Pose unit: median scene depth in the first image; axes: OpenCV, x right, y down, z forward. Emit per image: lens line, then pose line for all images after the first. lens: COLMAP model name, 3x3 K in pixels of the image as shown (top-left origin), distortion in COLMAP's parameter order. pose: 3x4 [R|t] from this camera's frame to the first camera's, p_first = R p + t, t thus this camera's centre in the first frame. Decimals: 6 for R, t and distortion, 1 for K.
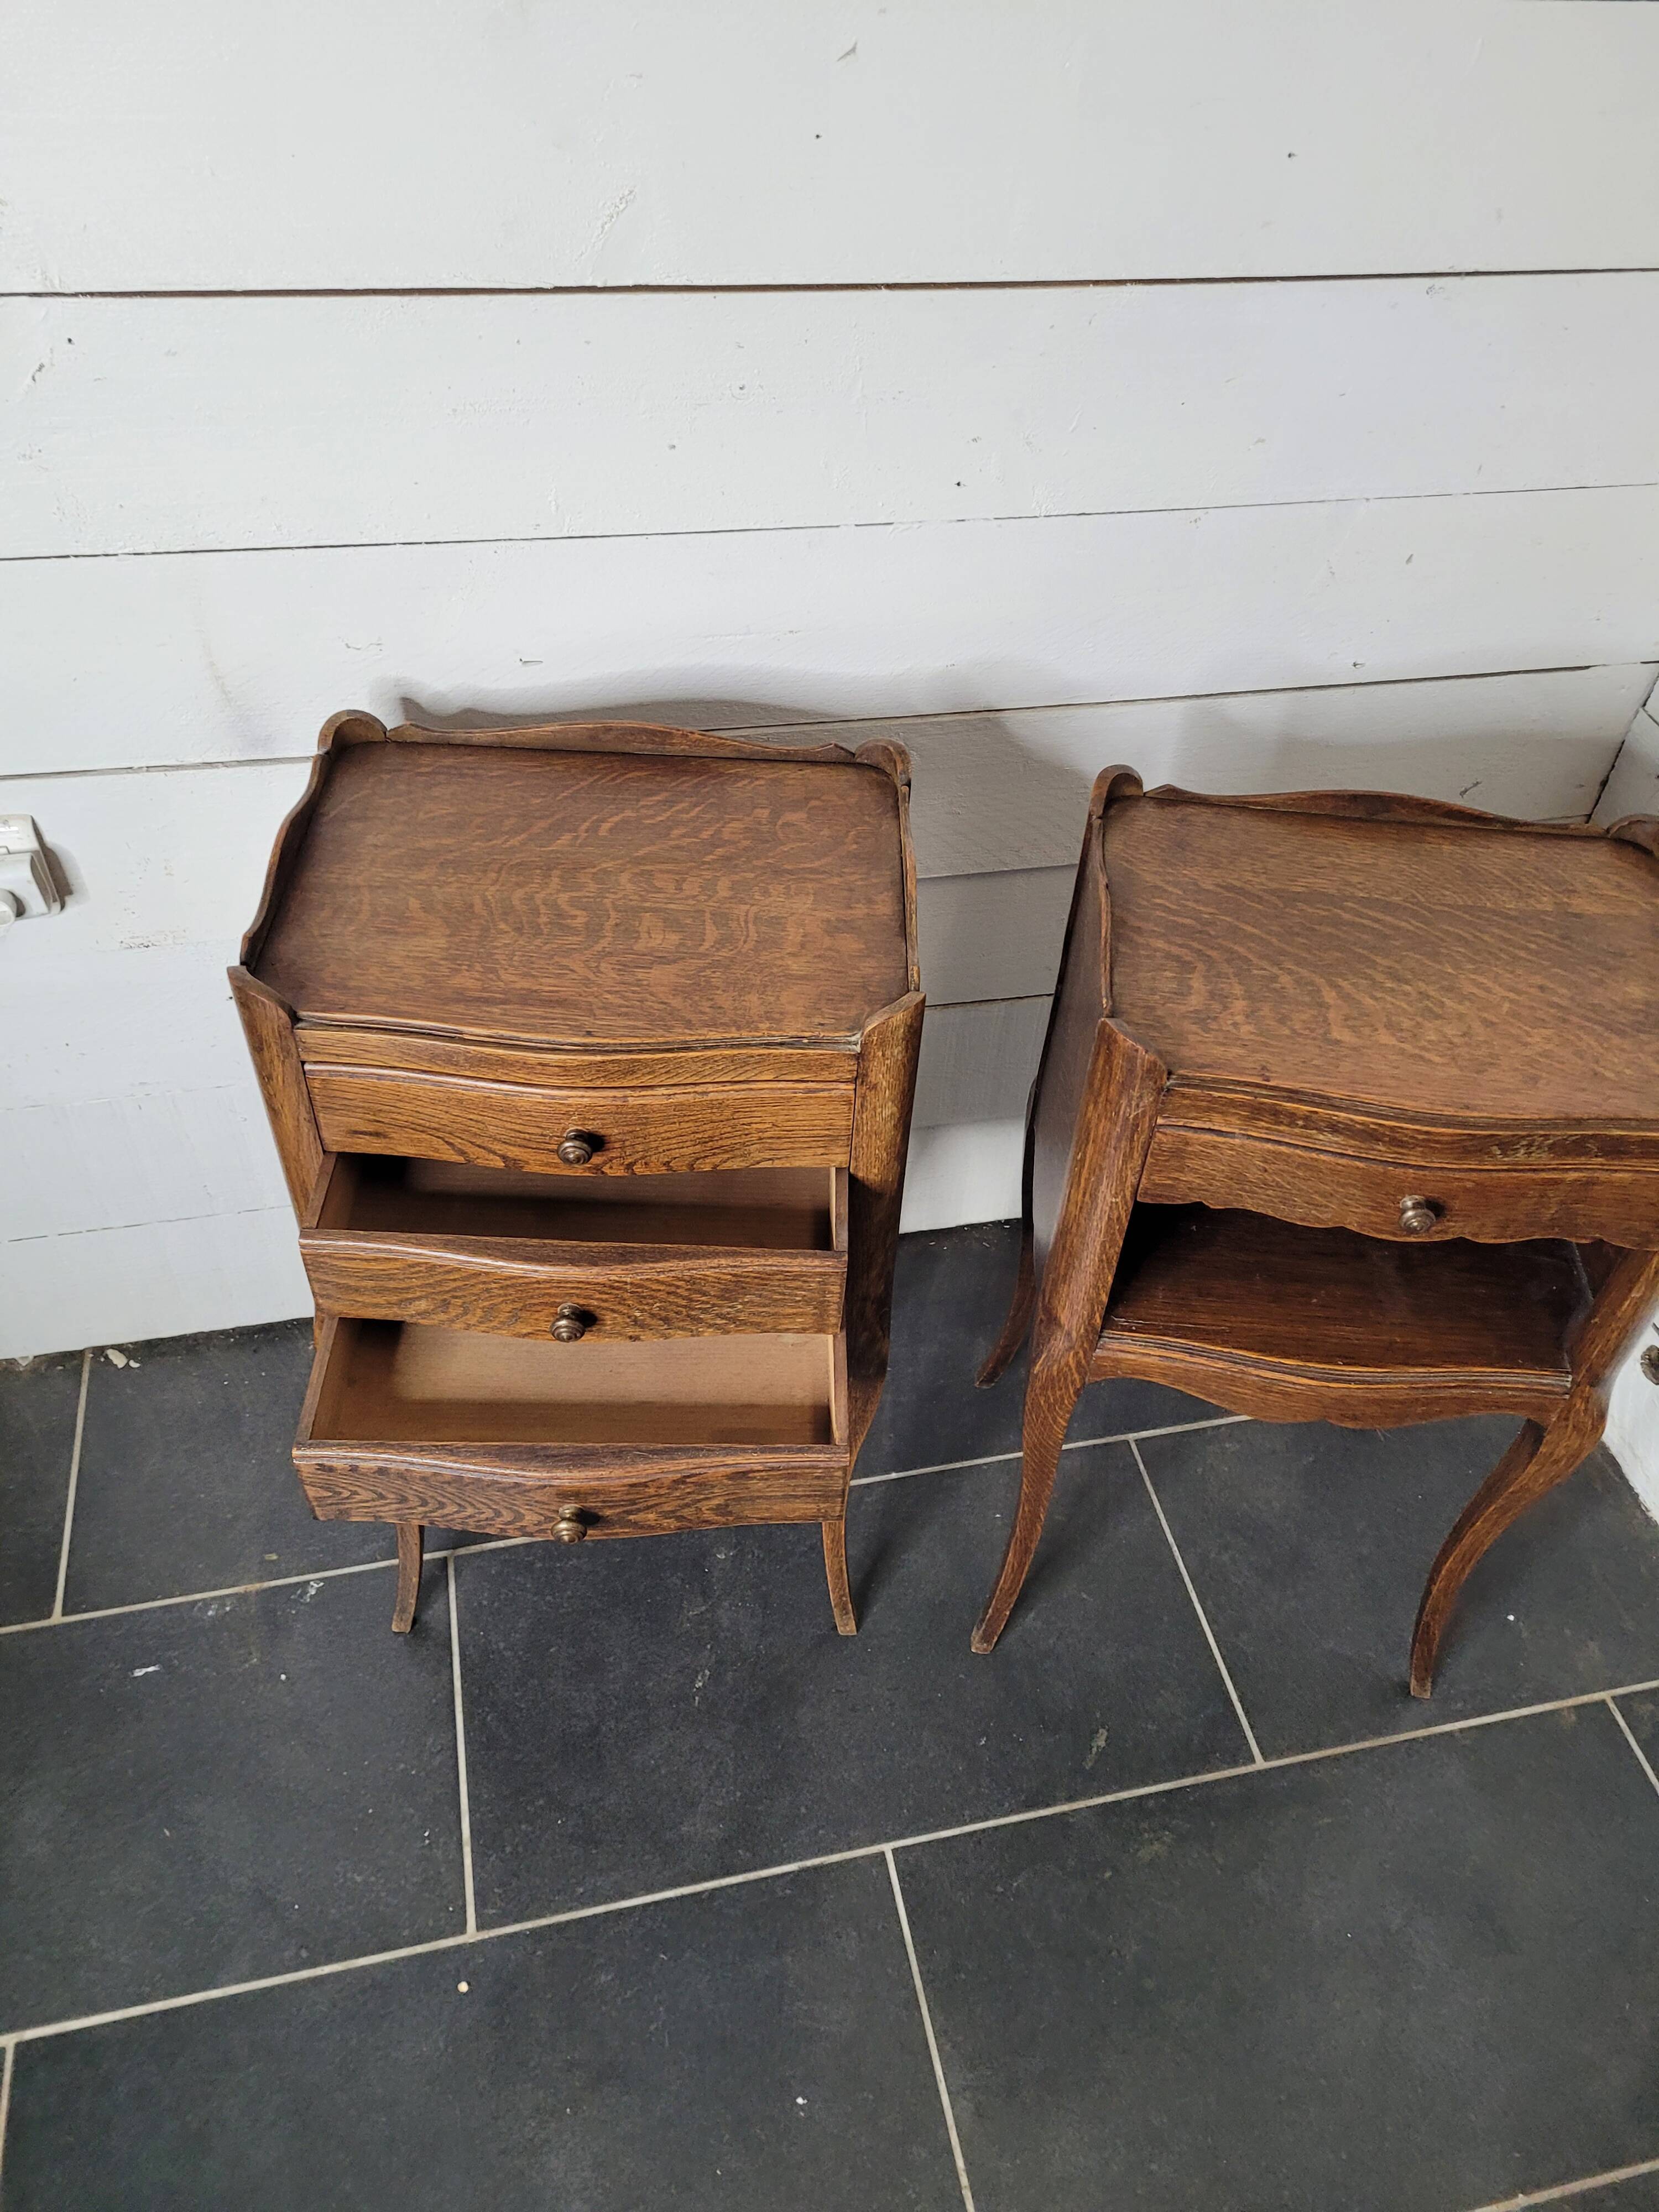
lens RADIAL K [[1657.2, 0, 860.7], [0, 1657.2, 1089.6], [0, 0, 1]] dist [0.061384, -0.057721]
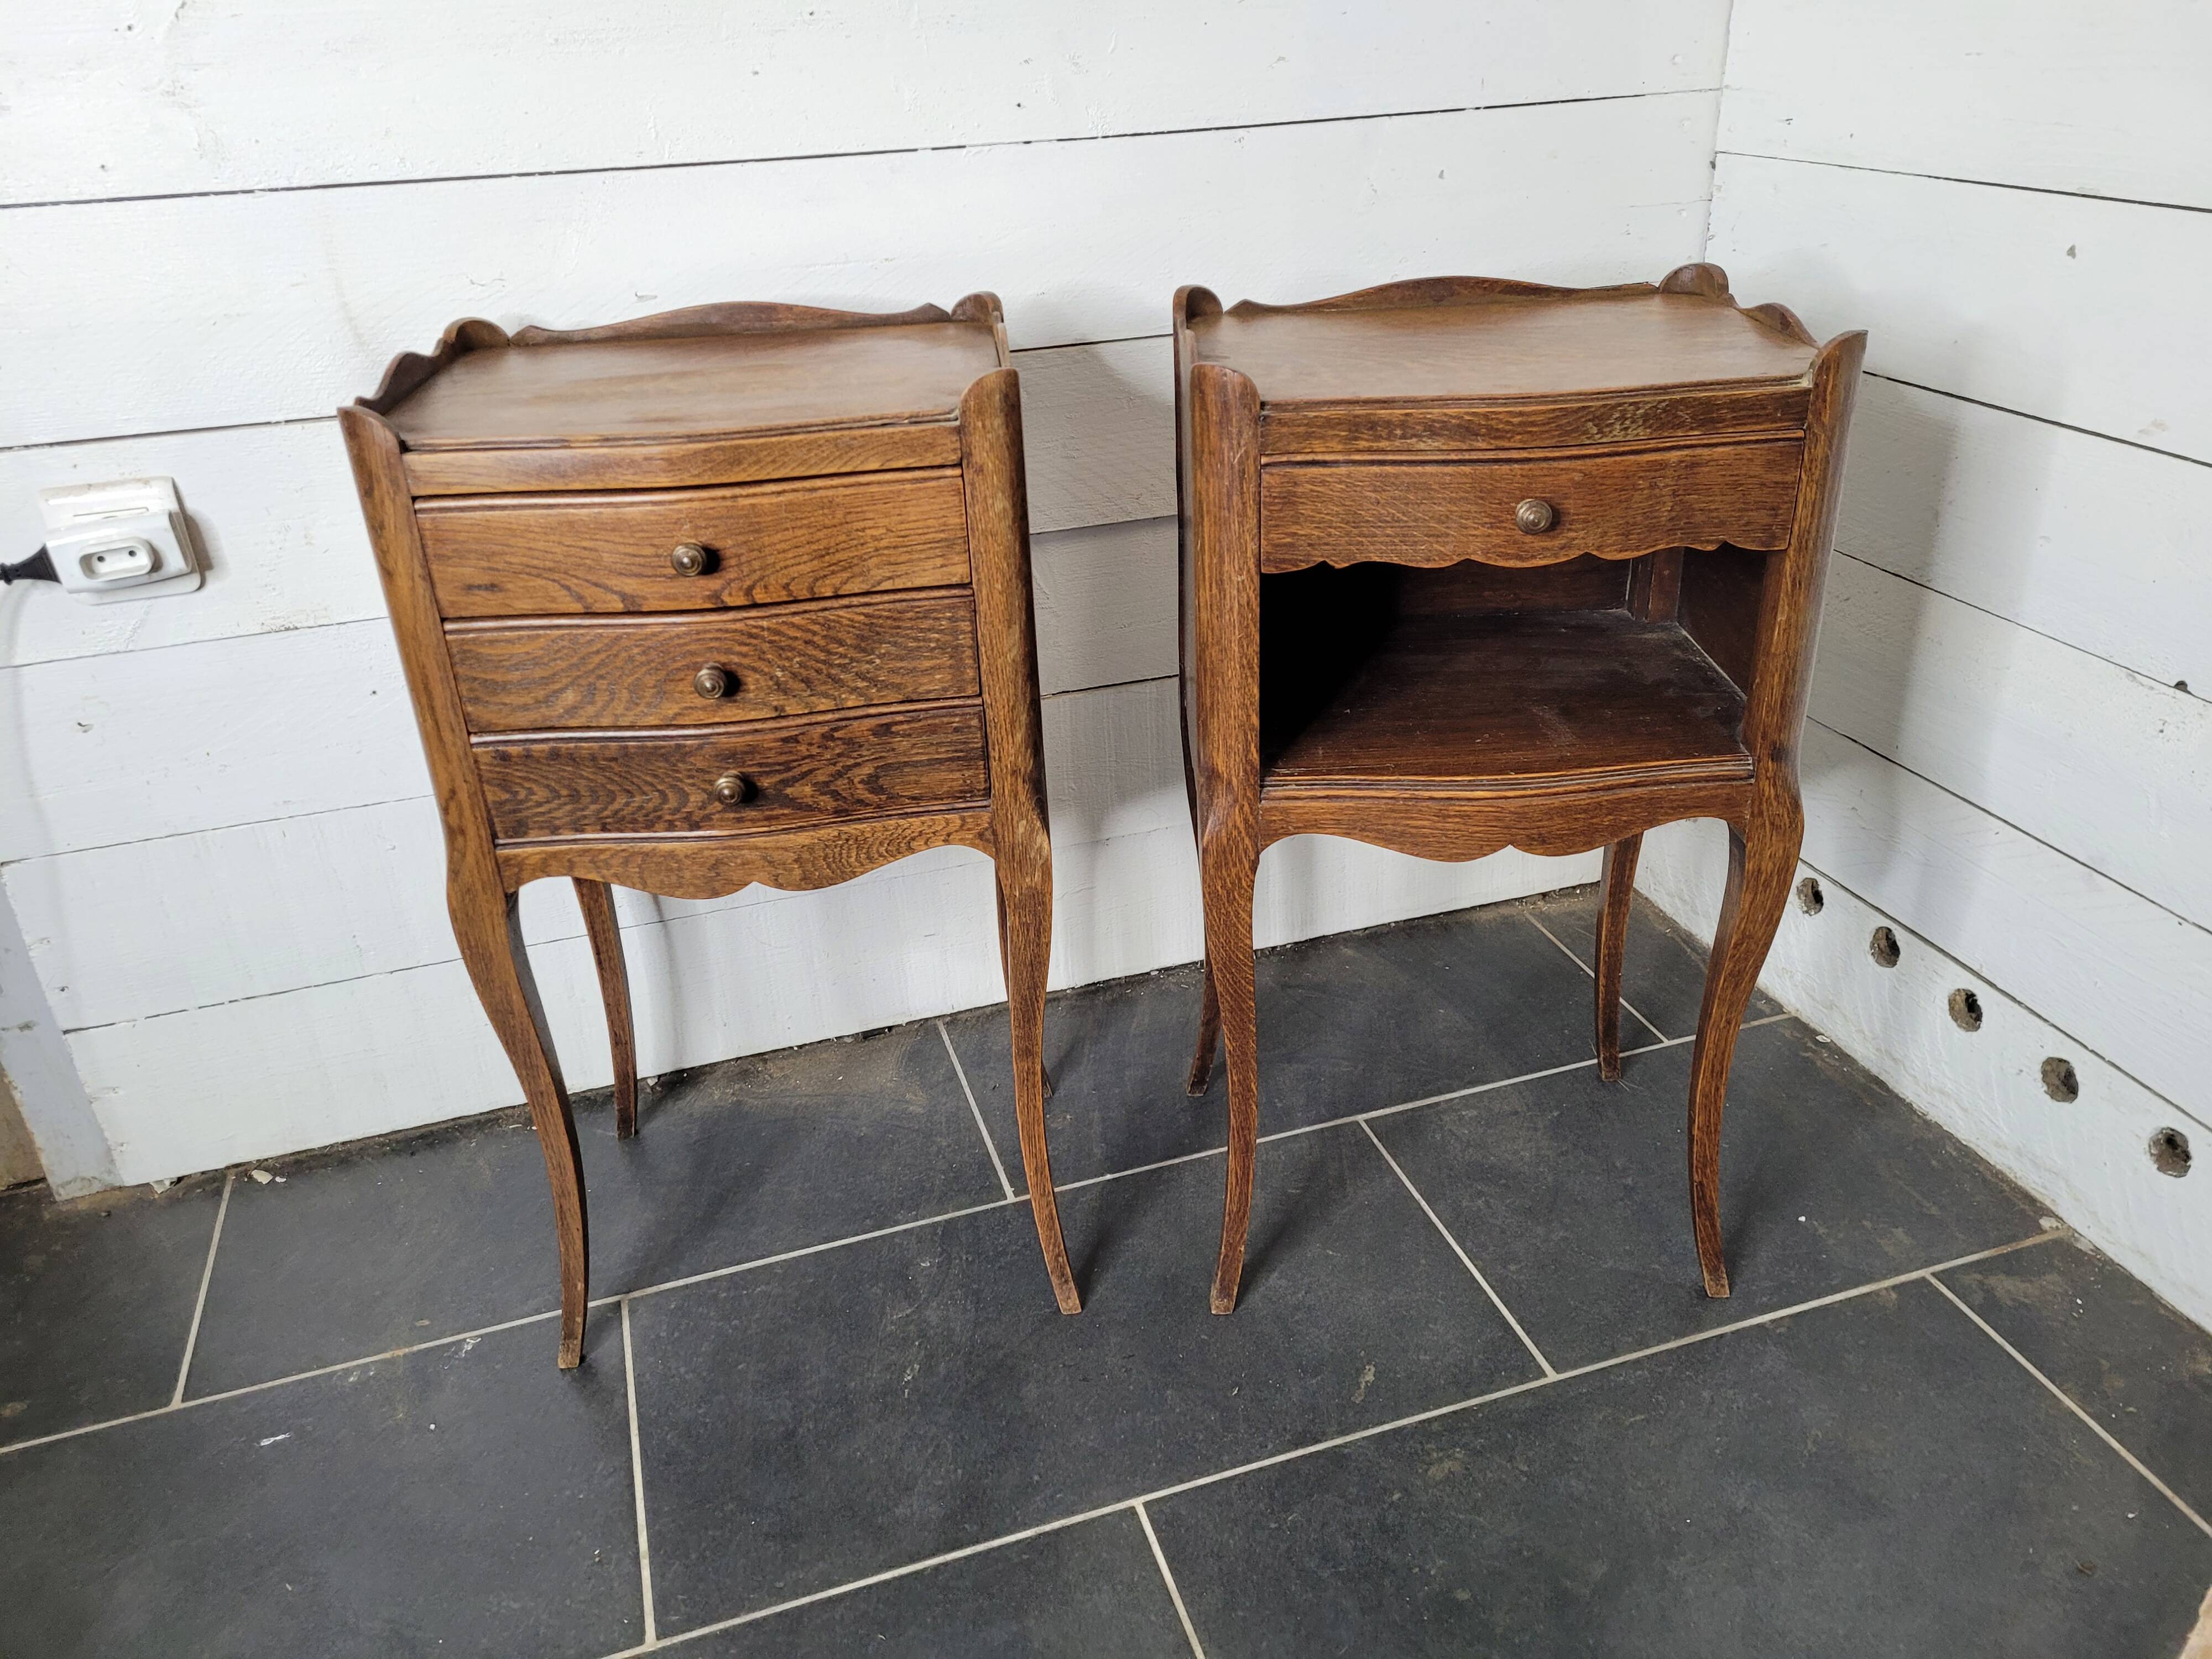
lens RADIAL K [[1657.2, 0, 1098.5], [0, 1657.2, 790.4], [0, 0, 1]] dist [0.061384, -0.057721]
pose [[0.991372, -0.128297, 0.026871, 0.020123], [0.130182, 0.939699, -0.316258, 0.383130], [0.015324, 0.317027, 0.948293, 0.074657]]
